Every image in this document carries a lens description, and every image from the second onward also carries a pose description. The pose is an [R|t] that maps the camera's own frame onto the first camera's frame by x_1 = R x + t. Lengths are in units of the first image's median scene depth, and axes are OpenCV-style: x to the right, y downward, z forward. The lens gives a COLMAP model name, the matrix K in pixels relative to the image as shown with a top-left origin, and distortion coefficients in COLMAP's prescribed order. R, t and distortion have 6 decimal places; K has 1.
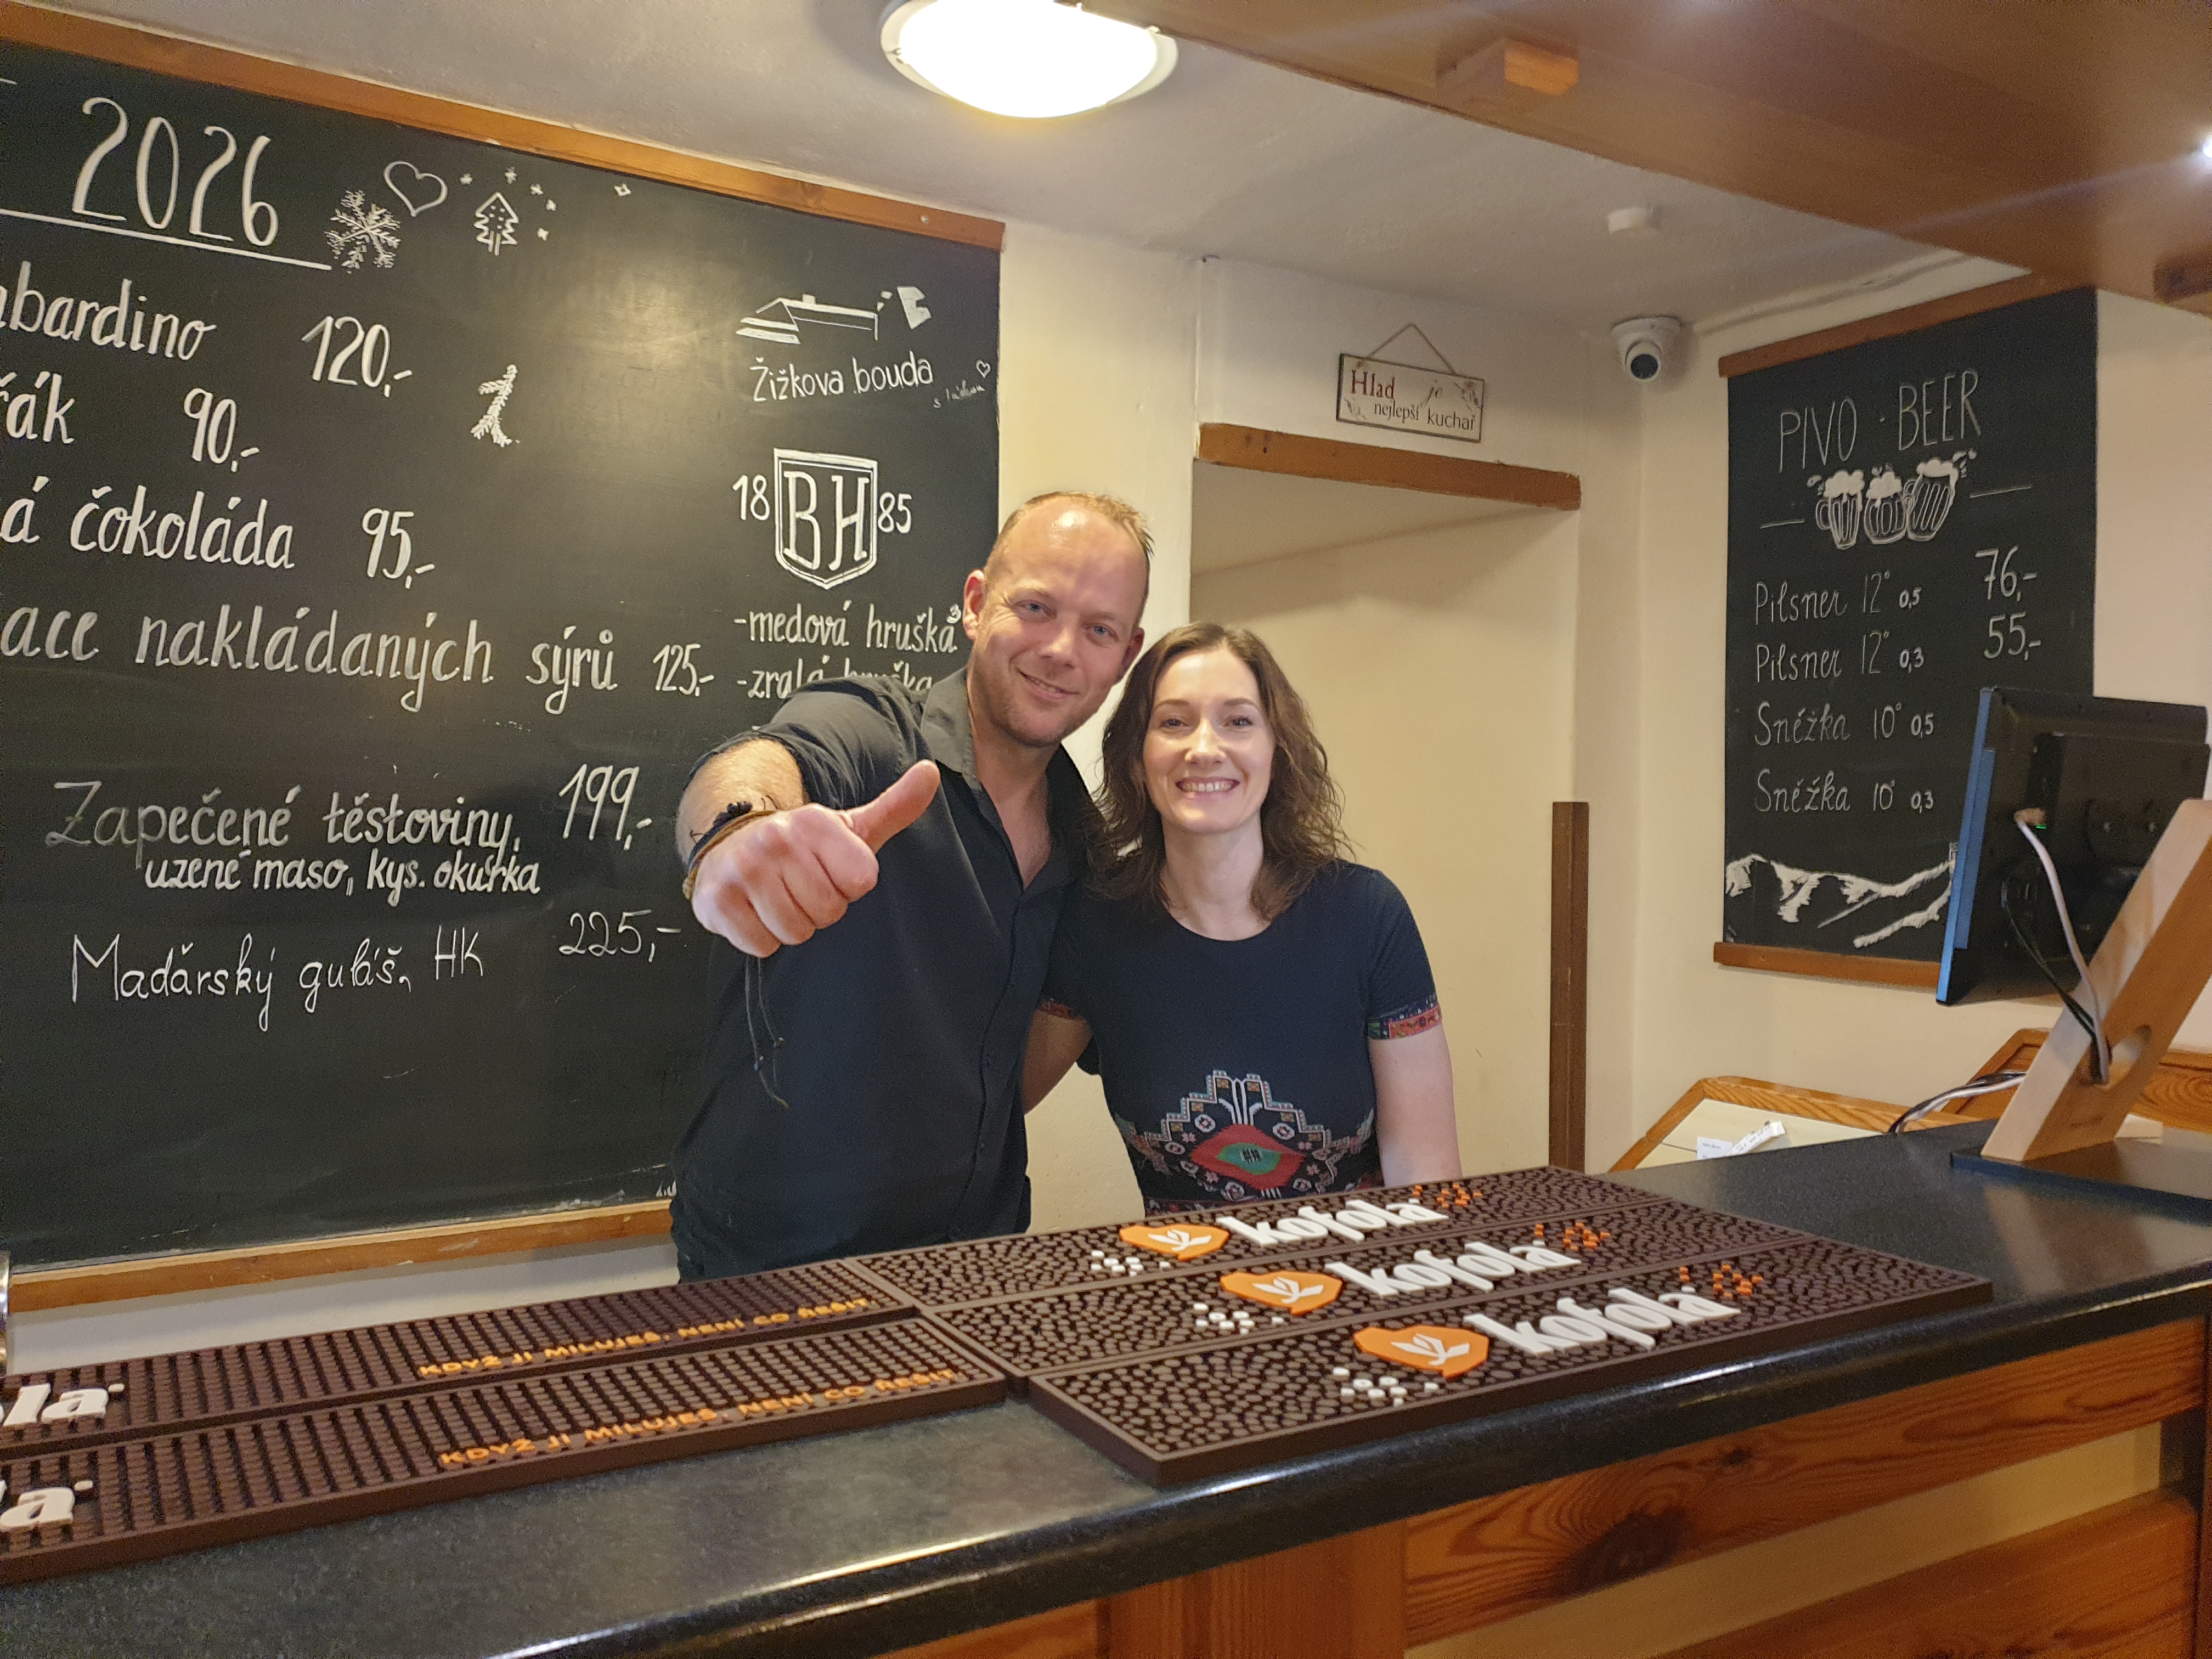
lens RADIAL K [[1676.6, 0, 1063.8], [0, 1676.6, 830.7], [0, 0, 1]] dist [0.034335, -0.001582]
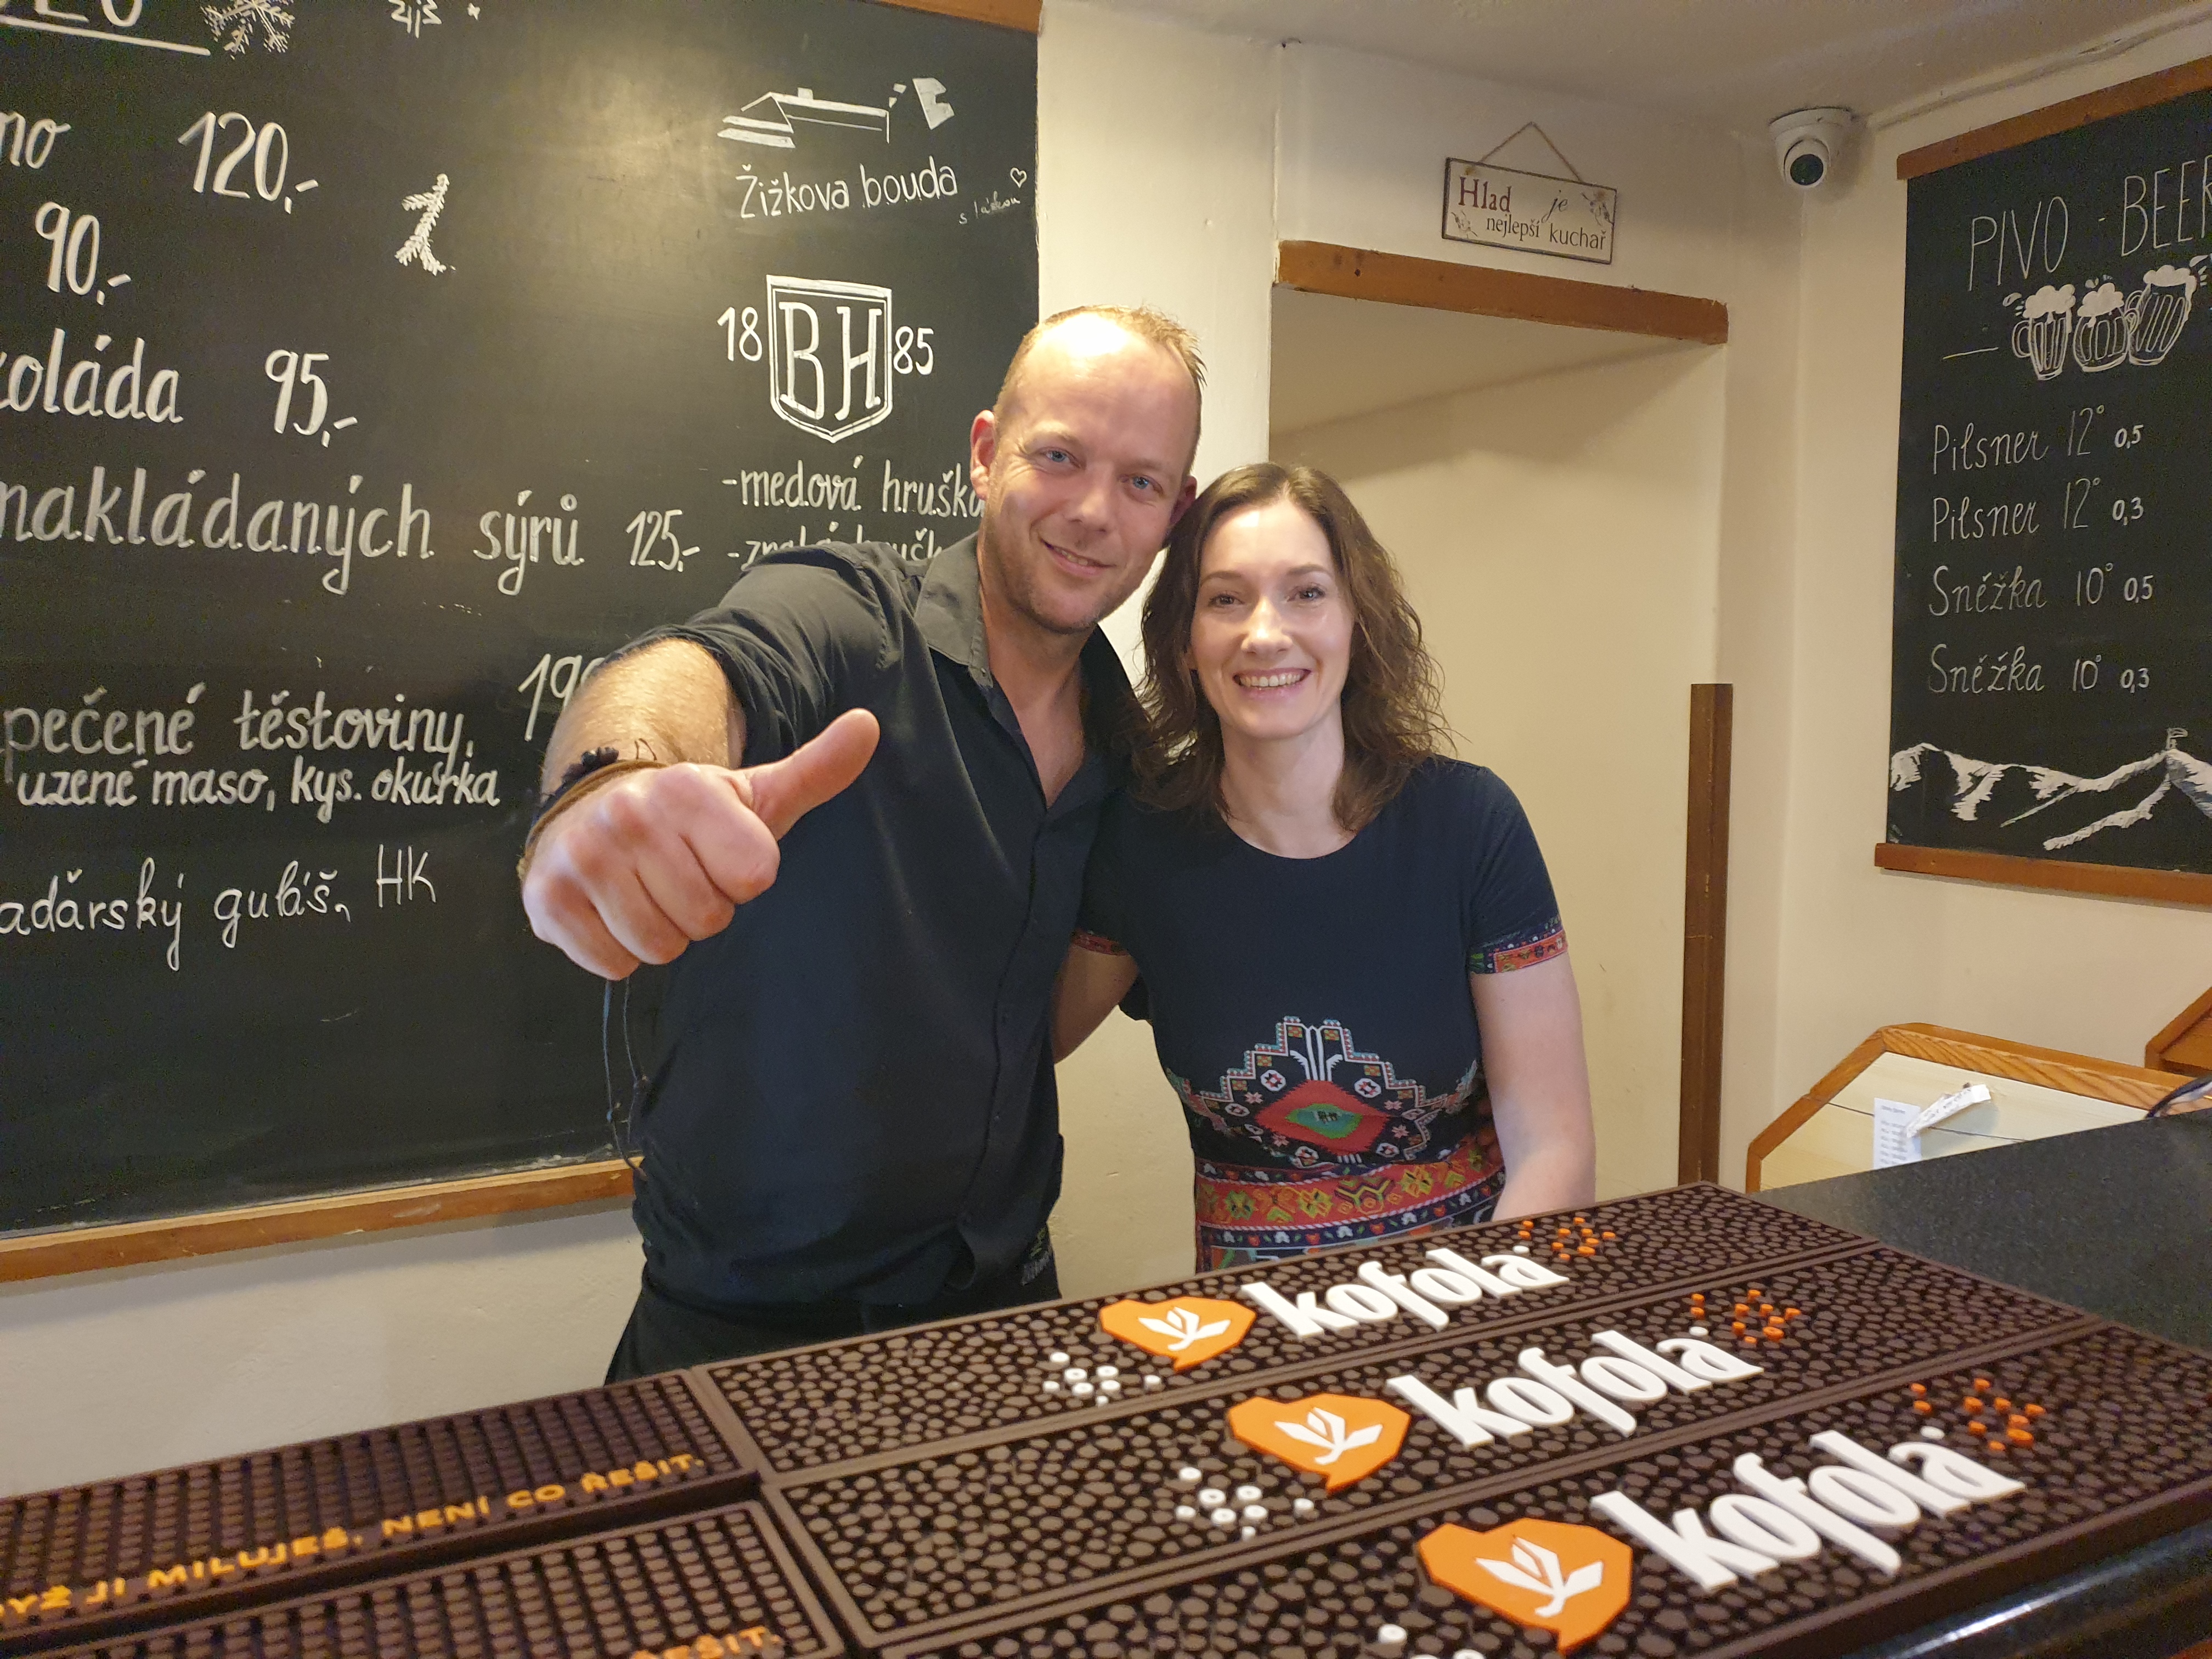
lens RADIAL K [[1689.9, 0, 1106.0], [0, 1689.9, 829.5], [0, 0, 1]] dist [-0.006947, 0.055004]
pose [[0.999098, -0.006532, -0.041968, 0.034837], [0.009383, 0.997634, 0.068098, -0.006608], [0.041424, -0.068431, 0.996796, 0.158335]]
